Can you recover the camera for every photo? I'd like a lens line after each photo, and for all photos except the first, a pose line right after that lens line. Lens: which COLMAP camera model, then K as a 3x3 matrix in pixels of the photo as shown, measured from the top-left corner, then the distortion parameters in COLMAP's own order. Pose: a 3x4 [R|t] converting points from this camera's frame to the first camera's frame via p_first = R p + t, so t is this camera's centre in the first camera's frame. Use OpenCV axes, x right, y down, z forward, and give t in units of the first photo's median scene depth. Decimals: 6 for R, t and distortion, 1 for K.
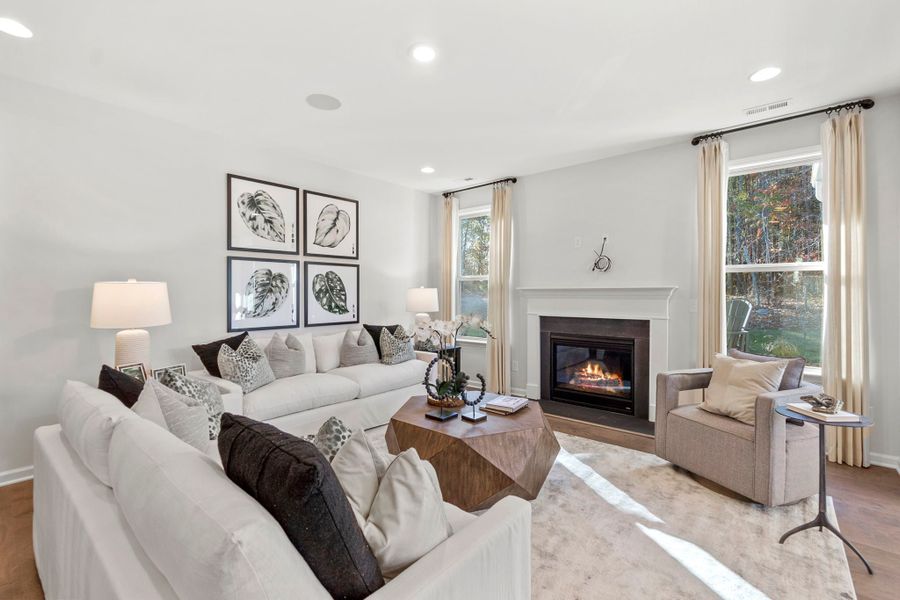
lens RADIAL K [[392.3, 0, 451.2], [0, 392.3, 297.7], [0, 0, 1]] dist [0.000133, 0.000028]
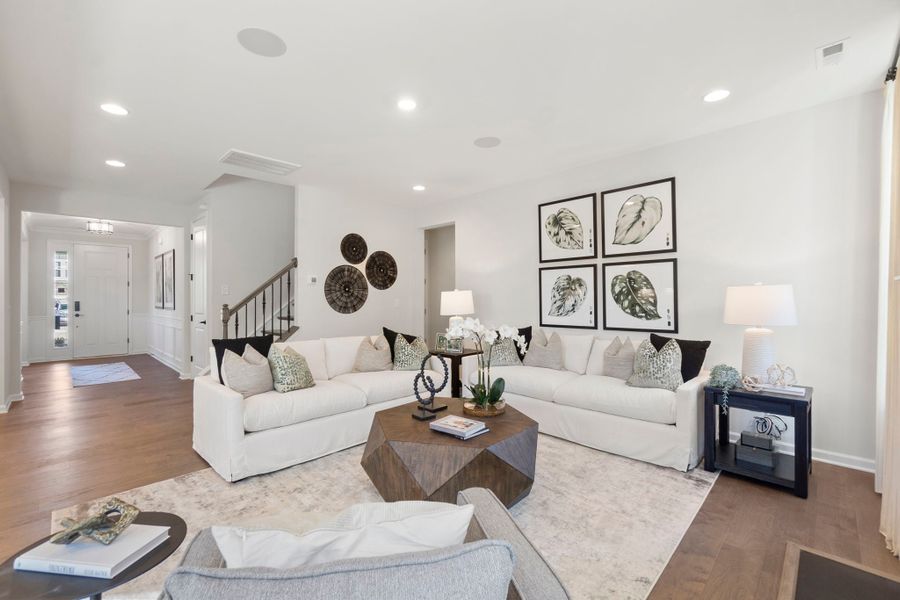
lens RADIAL K [[392.3, 0, 451.2], [0, 392.3, 297.7], [0, 0, 1]] dist [0.000133, 0.000028]
pose [[-0.064518, -0.002070, -0.997914, 0.639449], [-0.003269, 0.999993, -0.001863, -0.003208], [0.997911, 0.003142, -0.064525, 0.676551]]
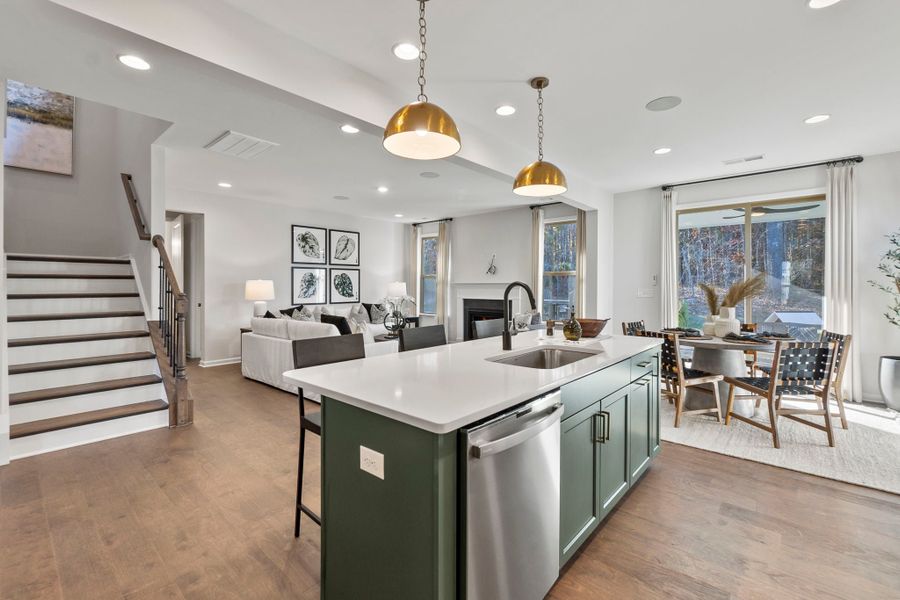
lens RADIAL K [[389.6, 0, 454.3], [0, 389.6, 289.0], [0, 0, 1]] dist [0.000728, 0.000030]
pose [[0.999918, 0.001477, -0.012681, 0.228939], [-0.001484, 0.999999, -0.000552, 0.004776], [0.012681, 0.000571, 0.999919, -0.802608]]
